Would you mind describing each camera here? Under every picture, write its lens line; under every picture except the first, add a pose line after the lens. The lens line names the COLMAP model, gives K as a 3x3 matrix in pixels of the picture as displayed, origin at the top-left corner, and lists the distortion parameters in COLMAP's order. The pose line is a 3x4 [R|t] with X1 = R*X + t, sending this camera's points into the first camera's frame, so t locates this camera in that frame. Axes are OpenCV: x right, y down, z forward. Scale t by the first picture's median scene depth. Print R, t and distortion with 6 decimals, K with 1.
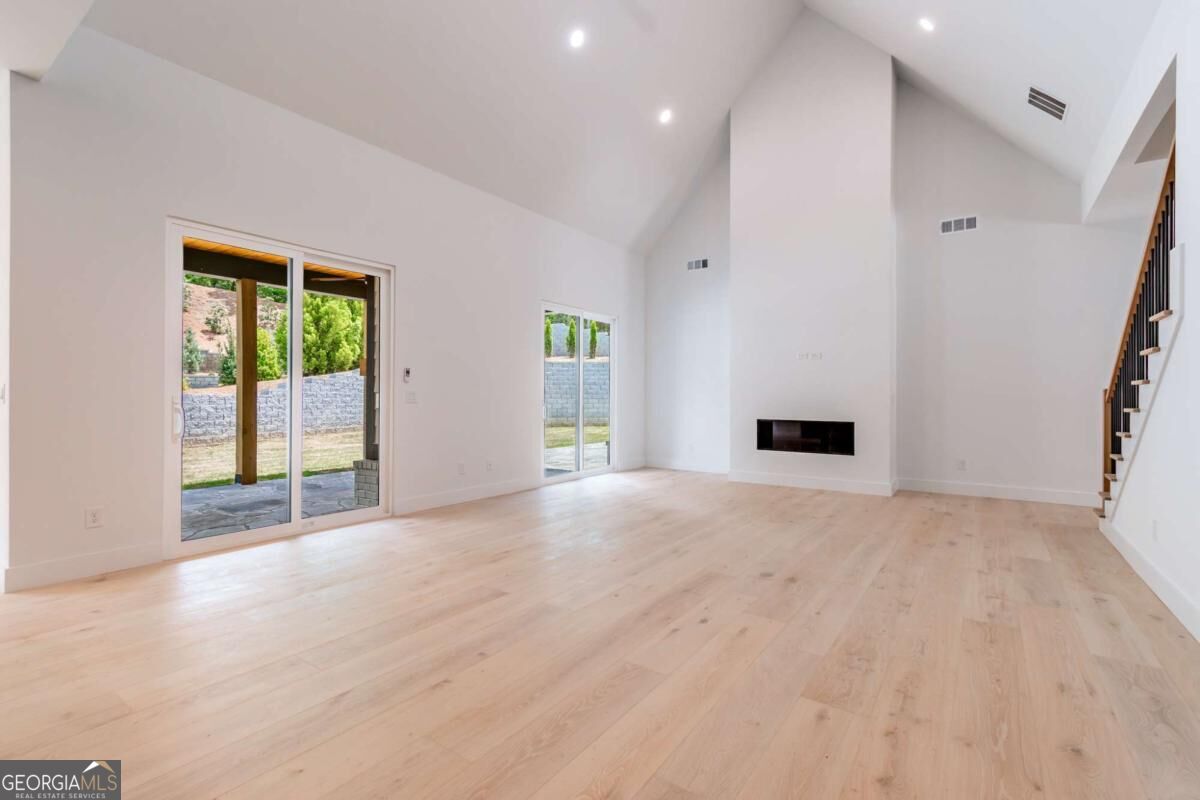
lens RADIAL K [[545.8, 0, 620.2], [0, 545.8, 399.7], [0, 0, 1]] dist [-0.001800, -0.002411]
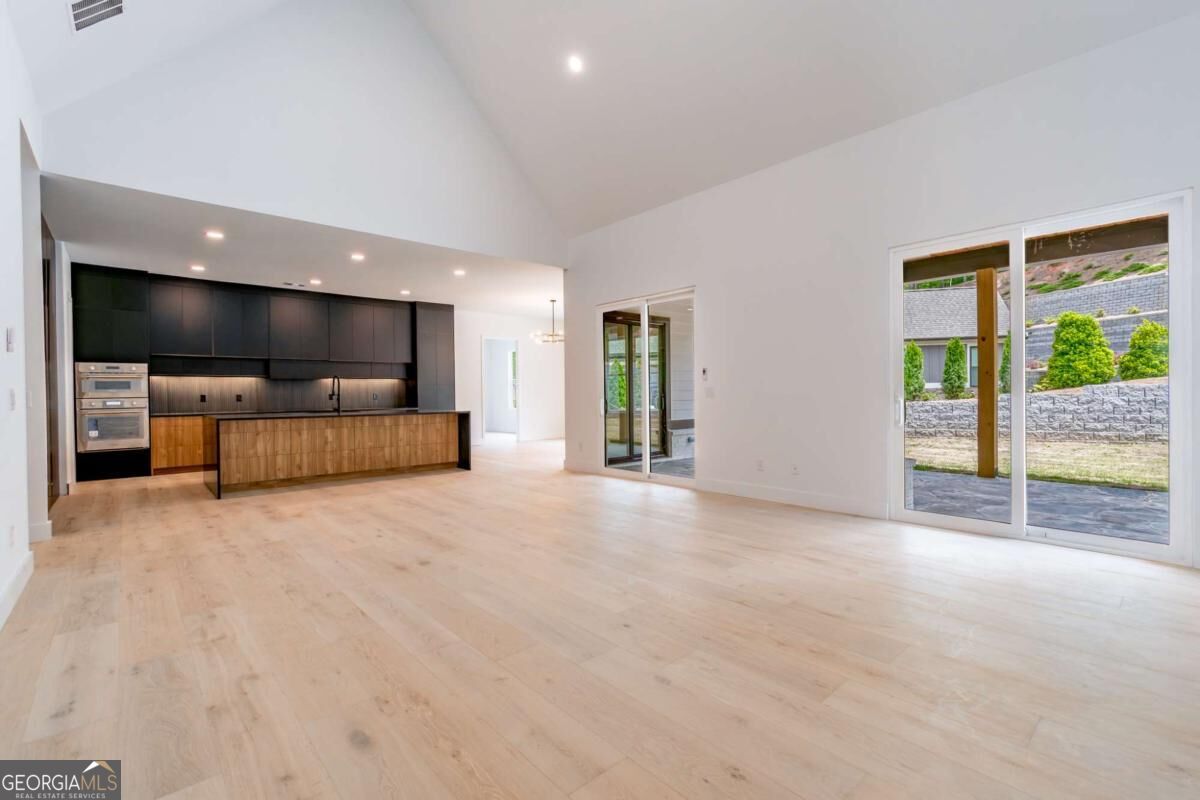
lens RADIAL K [[545.8, 0, 600.6], [0, 545.8, 393.5], [0, 0, 1]] dist [-0.001800, -0.002411]
pose [[-0.255372, -0.000247, -0.966843, 0.508793], [0.008013, 0.999965, -0.002372, -0.001372], [0.966810, -0.008353, -0.255361, 0.676725]]
